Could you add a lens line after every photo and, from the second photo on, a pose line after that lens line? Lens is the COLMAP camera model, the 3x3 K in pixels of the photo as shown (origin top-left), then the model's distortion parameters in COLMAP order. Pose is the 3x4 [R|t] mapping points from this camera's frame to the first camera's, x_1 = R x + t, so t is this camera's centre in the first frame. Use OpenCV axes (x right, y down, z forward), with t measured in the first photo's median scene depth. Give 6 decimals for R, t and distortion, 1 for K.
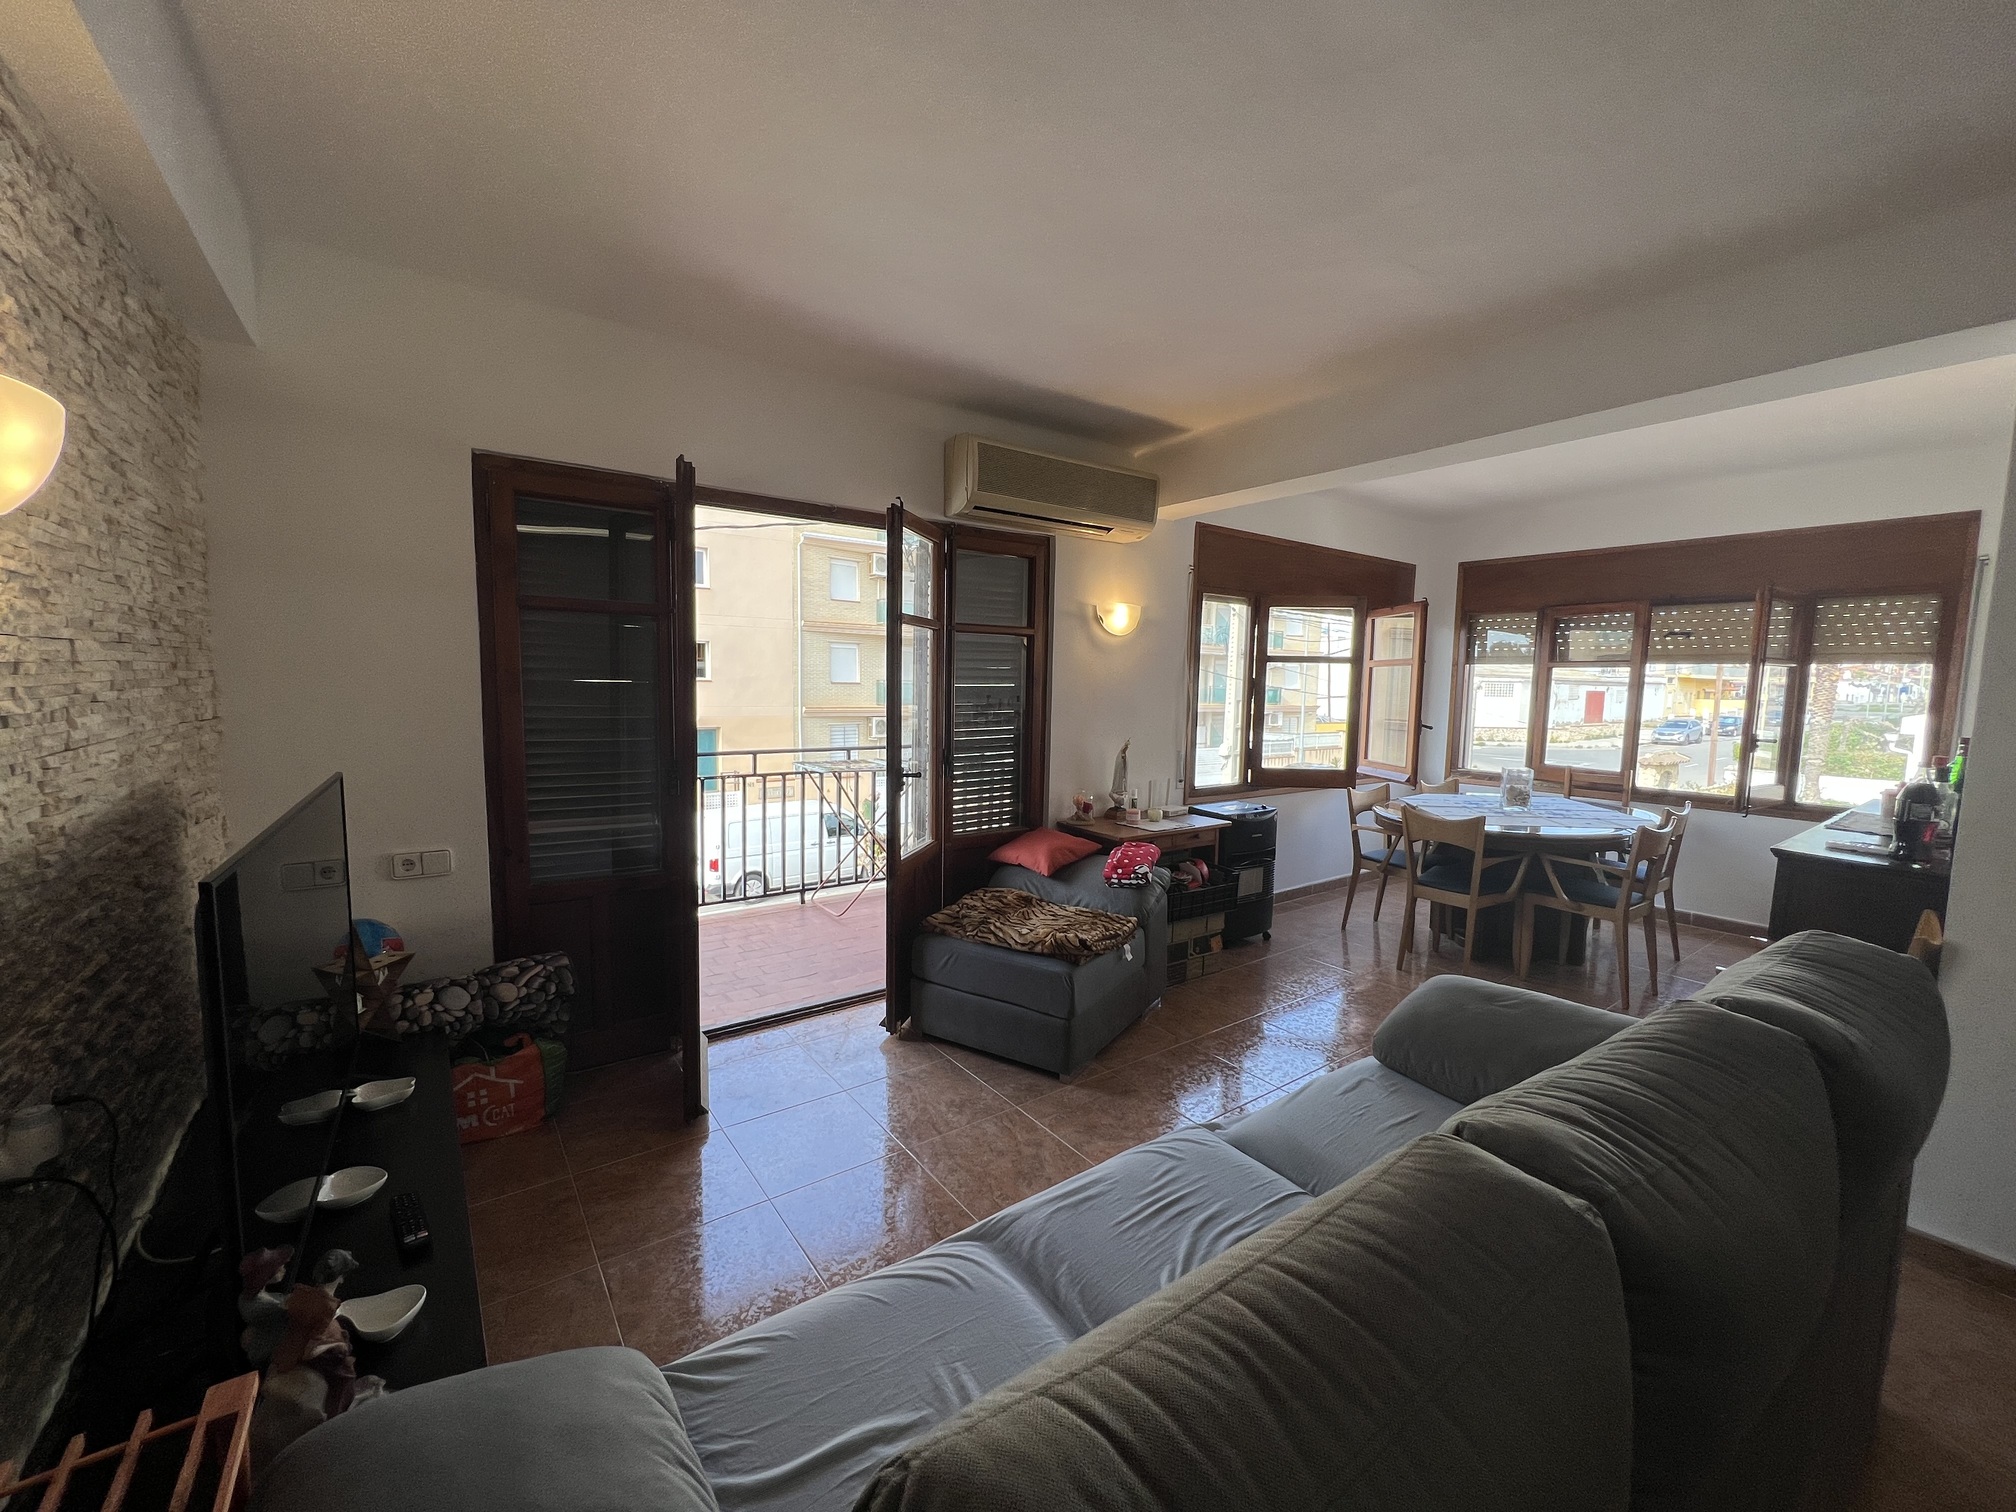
lens RADIAL K [[805.3, 0, 1004.8], [0, 805.3, 759.2], [0, 0, 1]] dist [-0.002879, -0.000141]
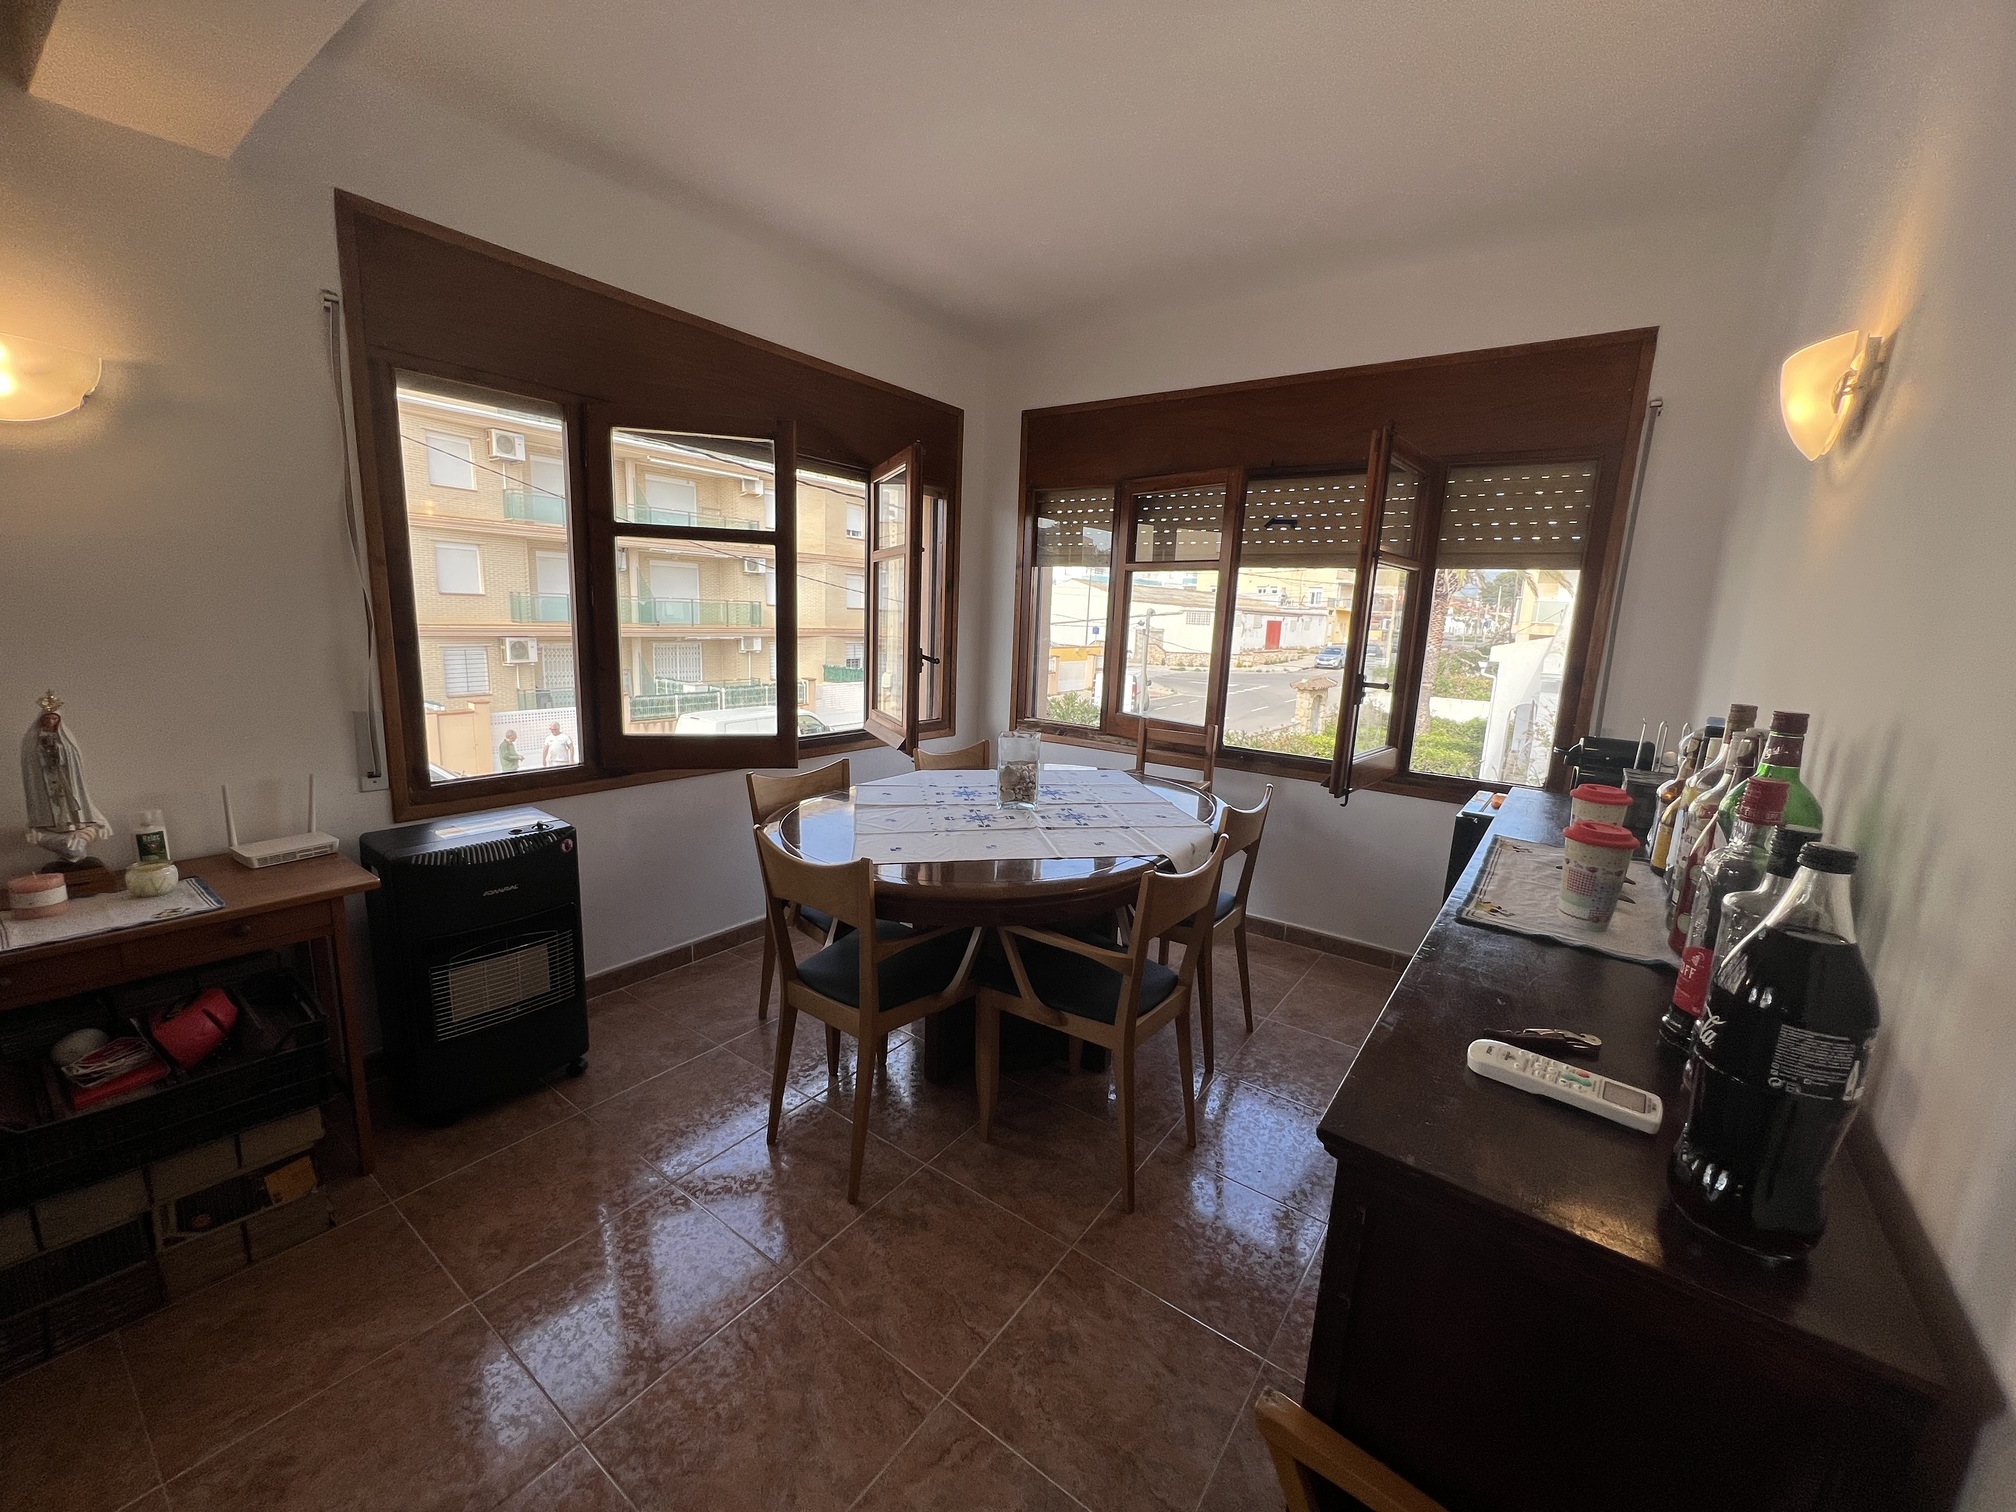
lens RADIAL K [[805.3, 0, 1003.4], [0, 805.3, 759.6], [0, 0, 1]] dist [-0.002879, -0.000141]
pose [[0.952955, -0.035490, 0.301025, 0.478663], [0.006896, 0.995403, 0.095524, -0.027218], [-0.303032, -0.088954, 0.948820, 0.484891]]
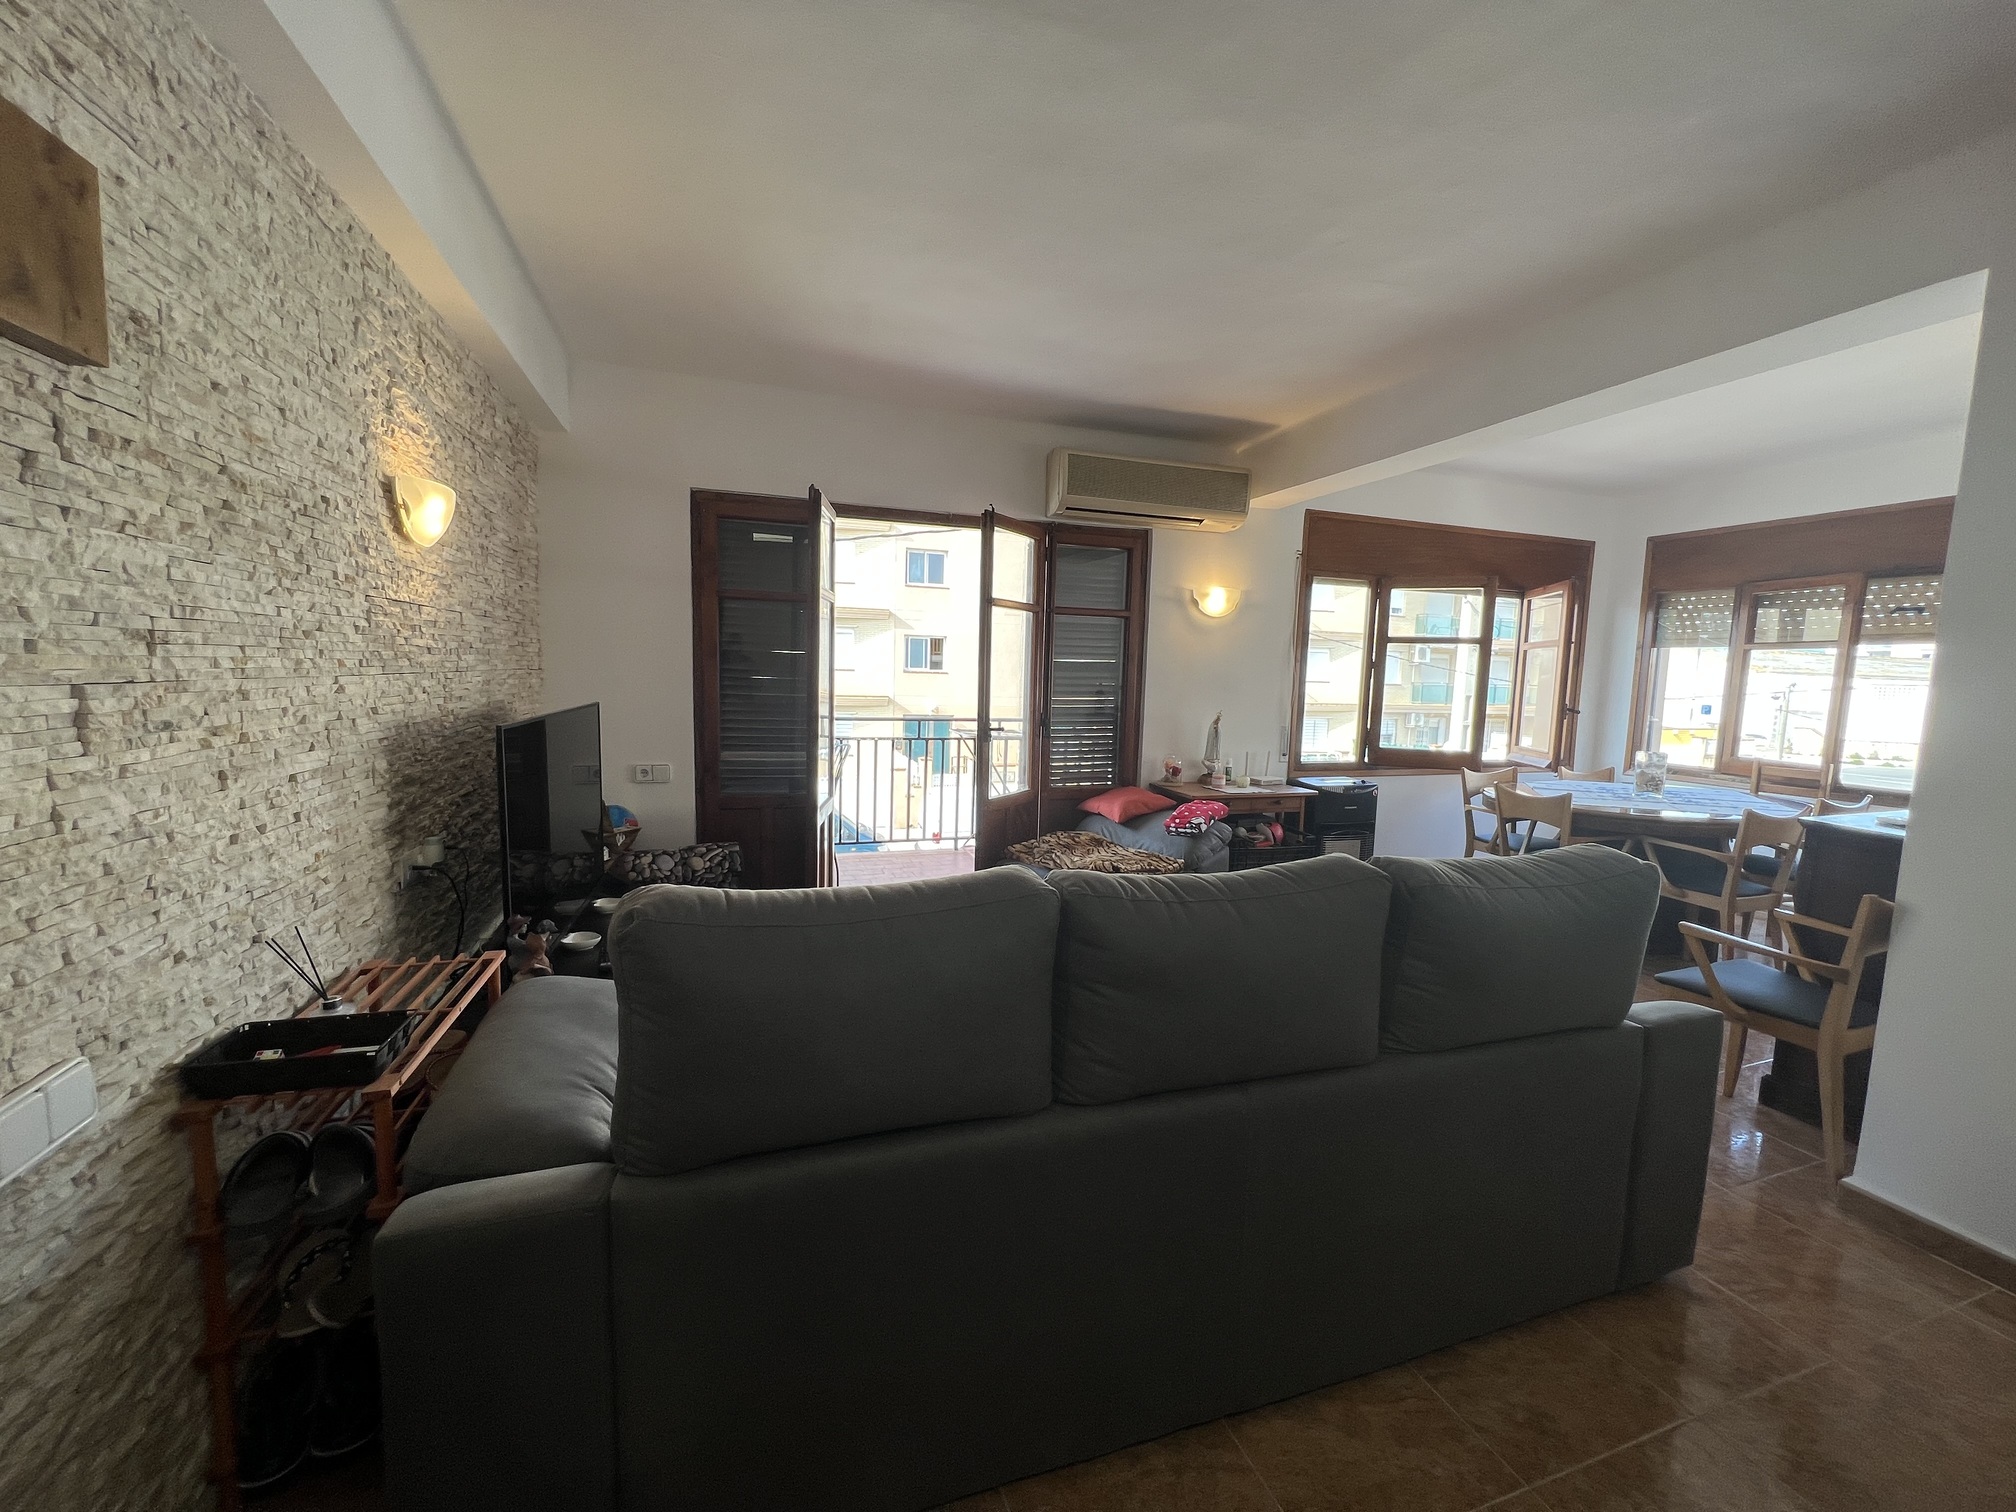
lens RADIAL K [[805.3, 0, 1002.5], [0, 805.3, 758.0], [0, 0, 1]] dist [-0.002879, -0.000141]
pose [[0.956195, 0.038706, -0.290162, 0.190946], [-0.037886, 0.999246, 0.008445, 0.040542], [0.290270, 0.002918, 0.956940, -0.135149]]
